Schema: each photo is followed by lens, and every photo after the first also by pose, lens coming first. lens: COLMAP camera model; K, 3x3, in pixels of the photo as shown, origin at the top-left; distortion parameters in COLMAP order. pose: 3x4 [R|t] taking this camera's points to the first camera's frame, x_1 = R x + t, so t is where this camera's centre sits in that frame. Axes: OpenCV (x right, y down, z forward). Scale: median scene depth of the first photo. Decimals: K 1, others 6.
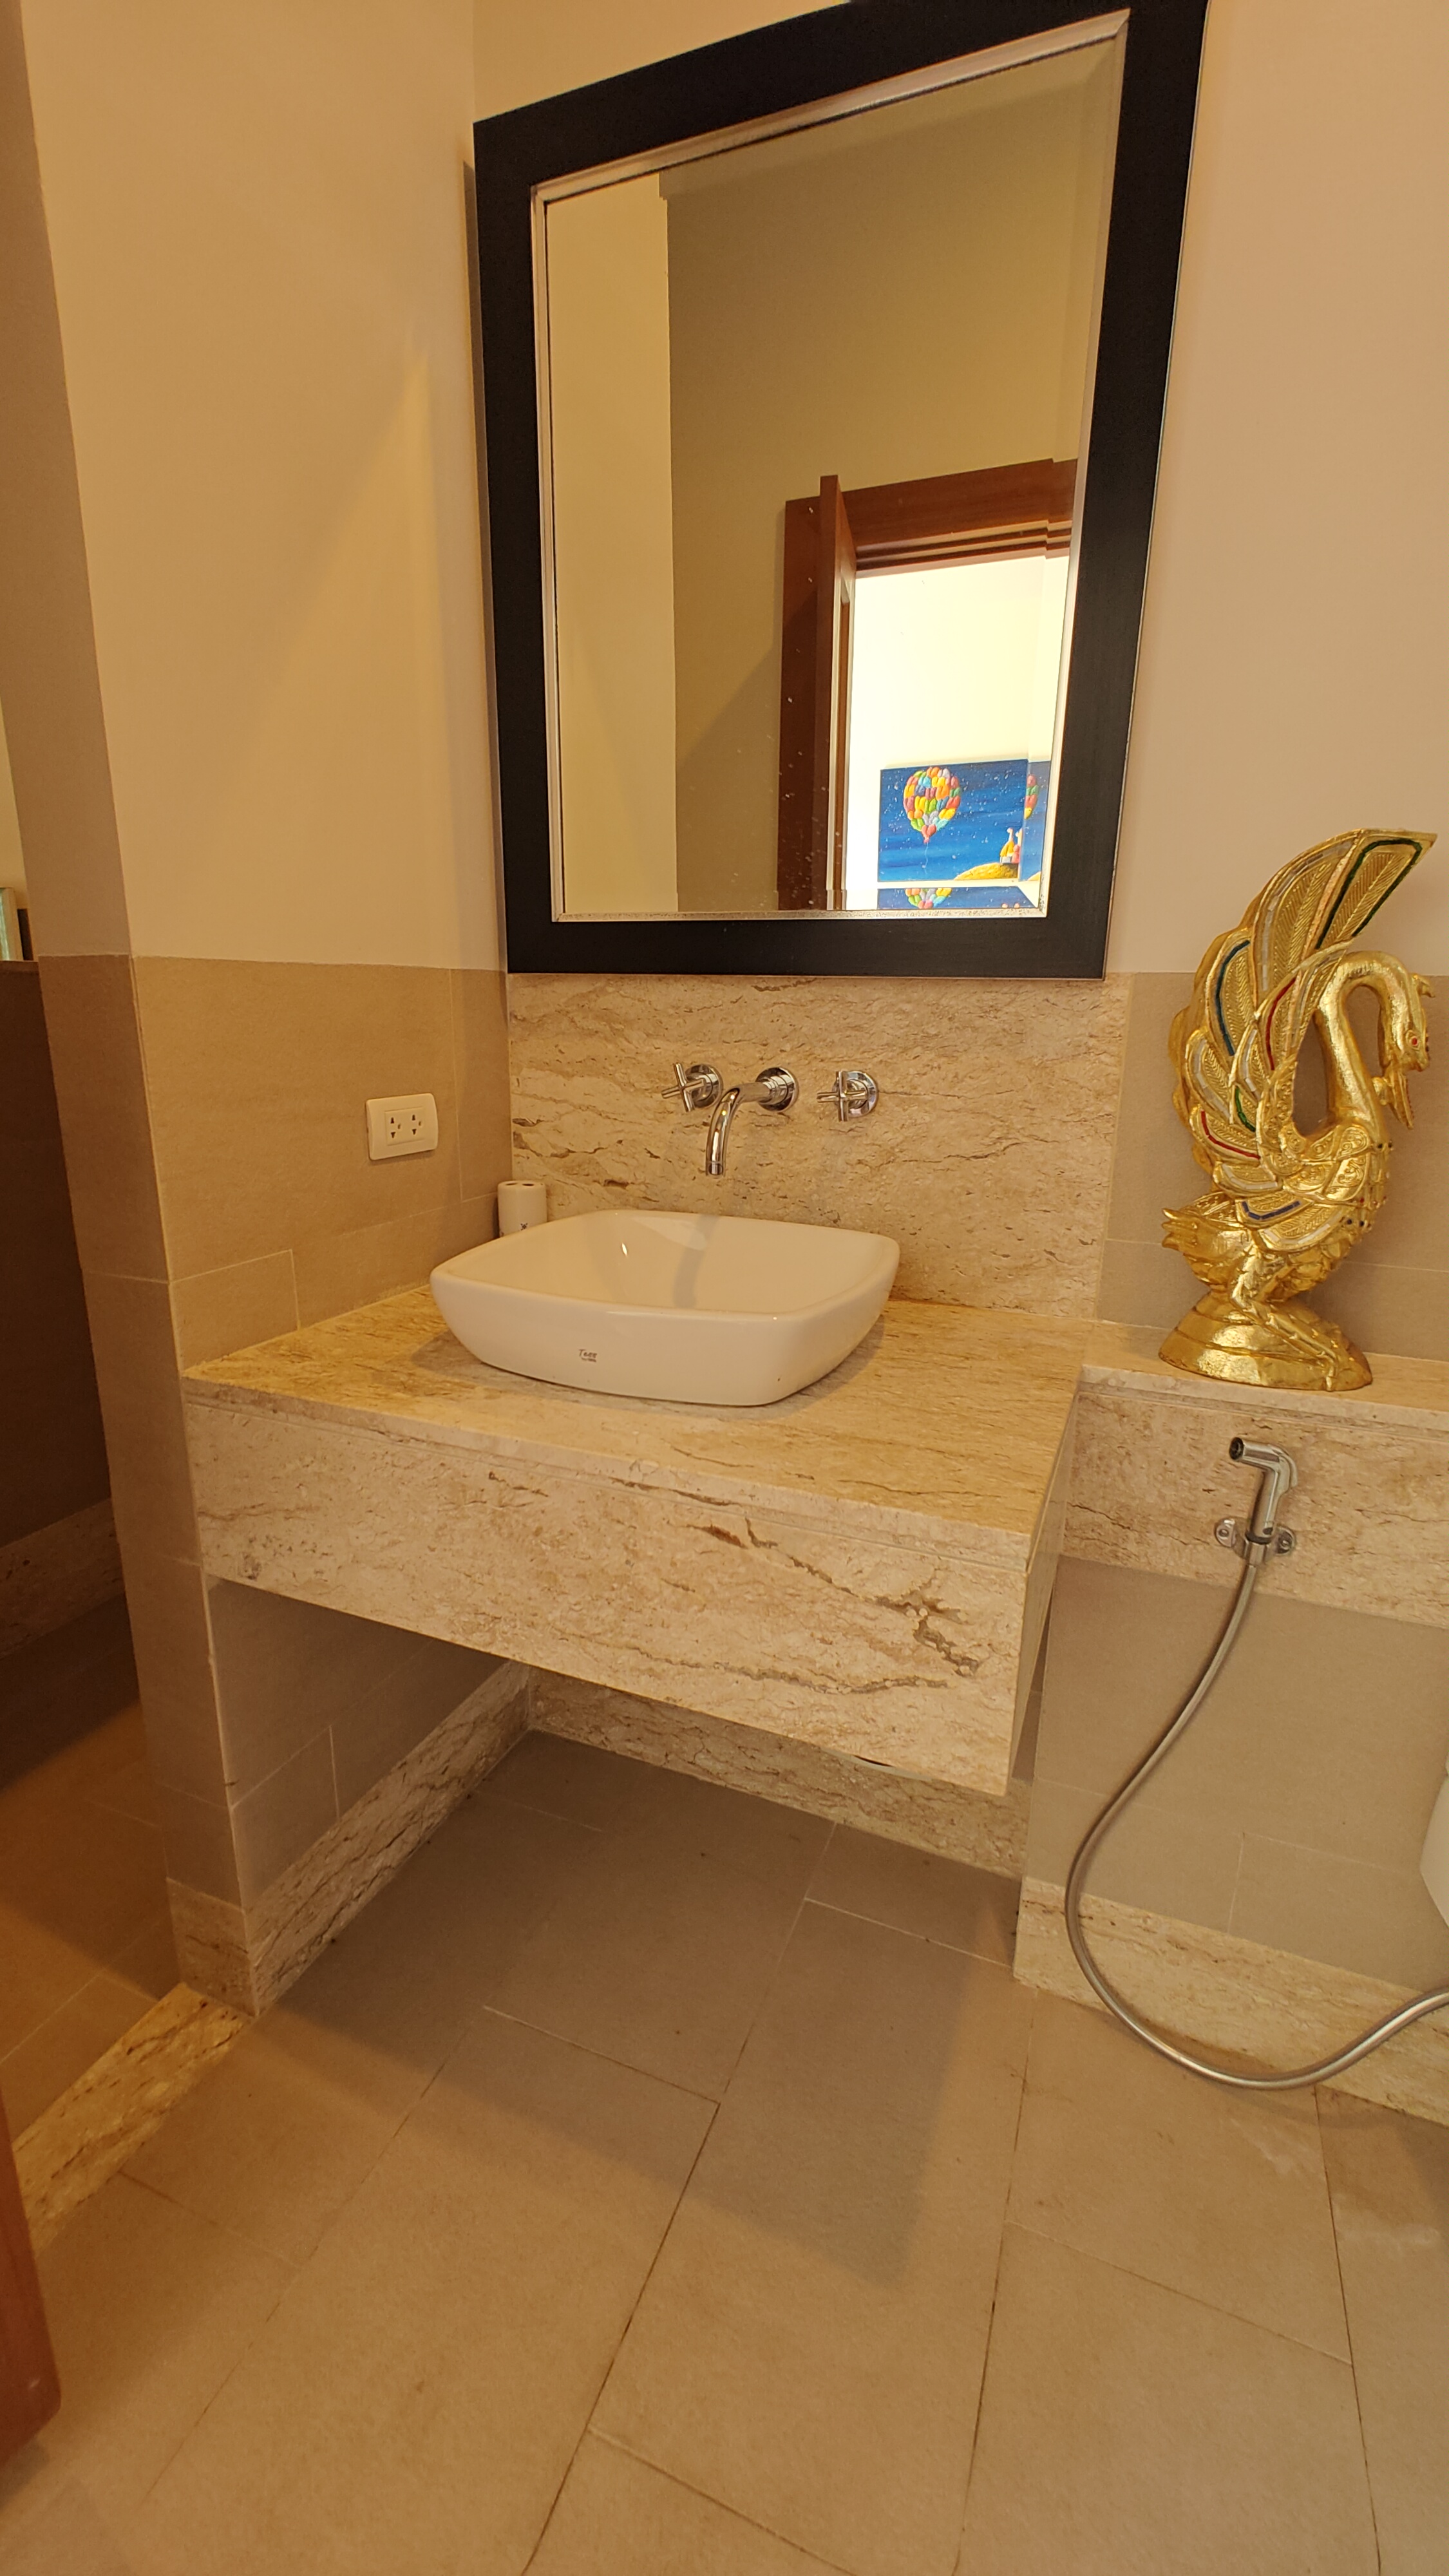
lens RADIAL K [[1088.2, 0, 718.0], [0, 1088.2, 1294.7], [0, 0, 1]] dist [-0.000044, 0.000064]
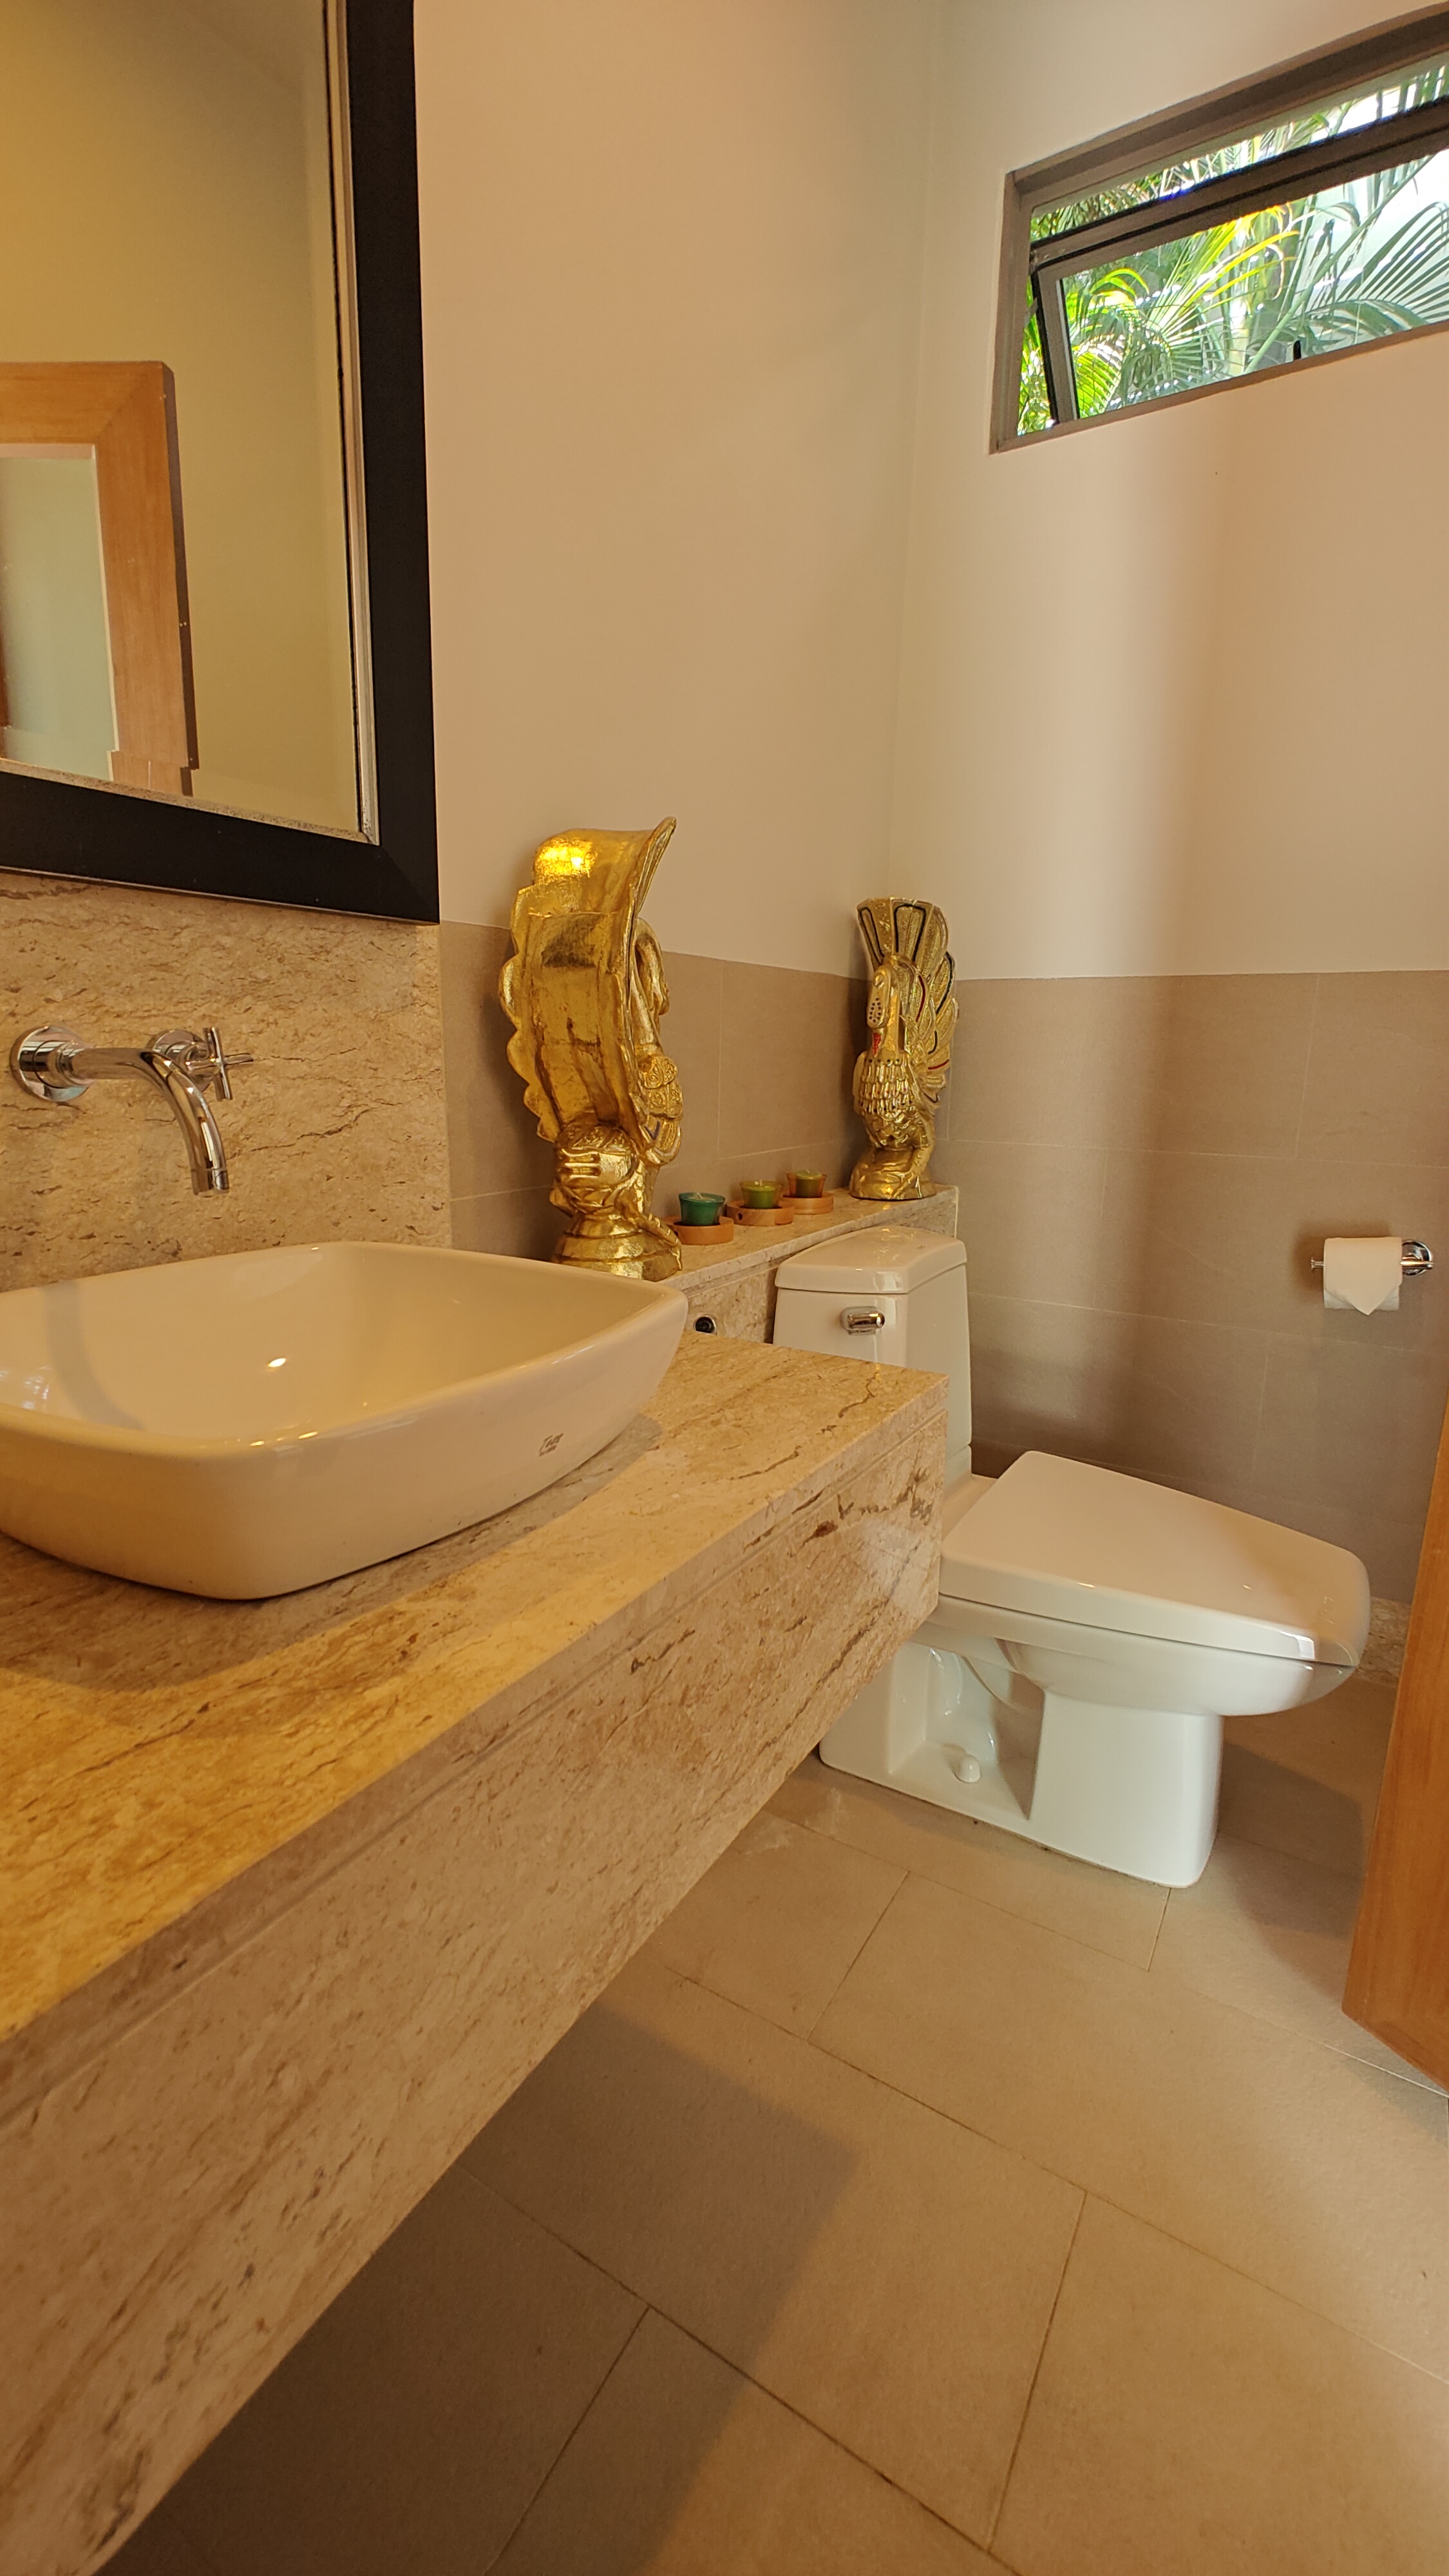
lens RADIAL K [[1088.2, 0, 718.0], [0, 1088.2, 1294.7], [0, 0, 1]] dist [-0.000044, 0.000064]
pose [[0.162546, -0.238112, 0.957539, -0.560267], [0.249232, 0.948885, 0.193652, -0.102126], [-0.954705, 0.207172, 0.213582, 0.604719]]
